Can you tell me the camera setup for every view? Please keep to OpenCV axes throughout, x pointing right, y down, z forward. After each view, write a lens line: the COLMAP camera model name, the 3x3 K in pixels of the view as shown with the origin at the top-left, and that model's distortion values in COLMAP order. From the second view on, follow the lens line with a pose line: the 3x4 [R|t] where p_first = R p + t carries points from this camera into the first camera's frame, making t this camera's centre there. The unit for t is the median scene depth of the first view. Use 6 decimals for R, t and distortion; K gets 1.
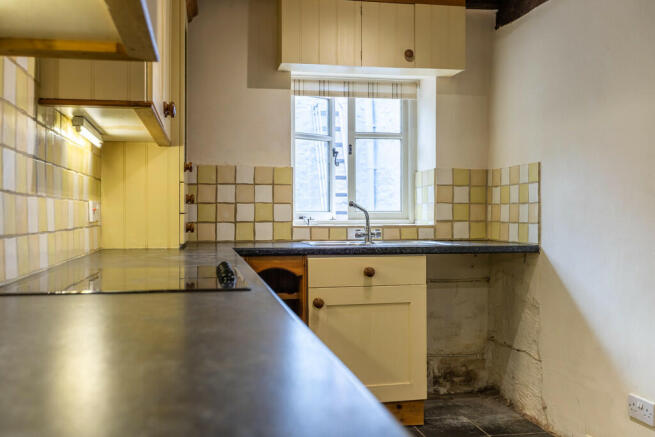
lens RADIAL K [[689.7, 0, 327.4], [0, 689.7, 220.2], [0, 0, 1]] dist [-0.012151, 0.000000]
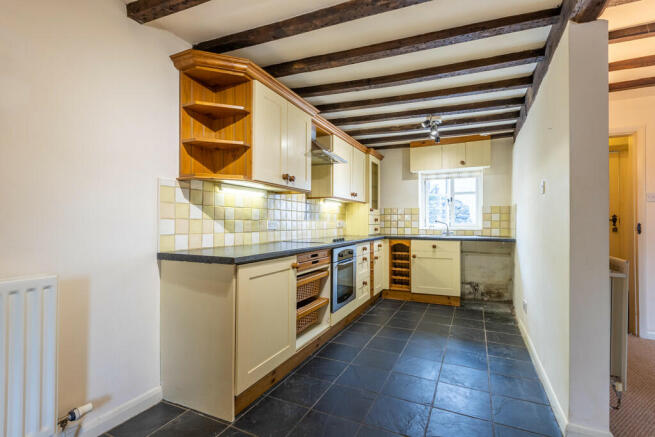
lens RADIAL K [[312.6, 0, 325.2], [0, 312.6, 217.3], [0, 0, 1]] dist [0.001581, 0.000191]
pose [[0.810194, -0.005311, -0.586137, 0.384002], [-0.009212, 0.999720, -0.021793, -0.008121], [0.586089, 0.023056, 0.809919, -0.234459]]
